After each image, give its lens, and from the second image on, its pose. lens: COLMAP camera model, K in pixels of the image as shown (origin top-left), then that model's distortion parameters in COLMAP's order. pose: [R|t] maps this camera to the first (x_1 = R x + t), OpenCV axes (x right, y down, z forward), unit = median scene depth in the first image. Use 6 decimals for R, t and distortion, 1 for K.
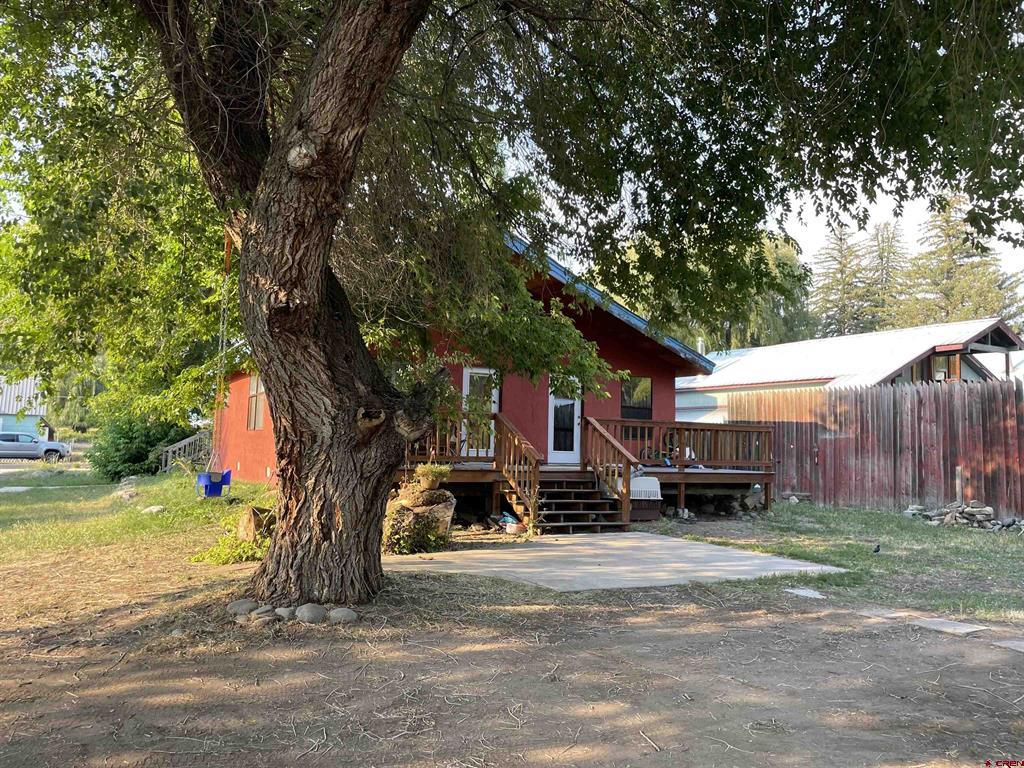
lens RADIAL K [[771.8, 0, 512.0], [0, 771.8, 384.0], [0, 0, 1]] dist [0.007190, -0.000164]
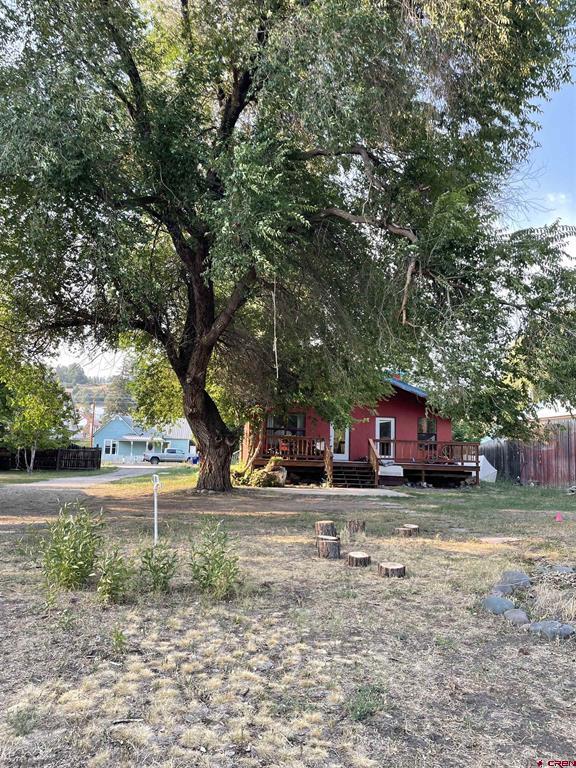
lens RADIAL K [[581.2, 0, 288.0], [0, 581.2, 384.0], [0, 0, 1]] dist [-0.064658, -0.000099]
pose [[0.913387, -0.046848, -0.404388, 0.629611], [0.024342, 0.997864, -0.060620, -0.023940], [0.406364, 0.045526, 0.912576, -0.715472]]
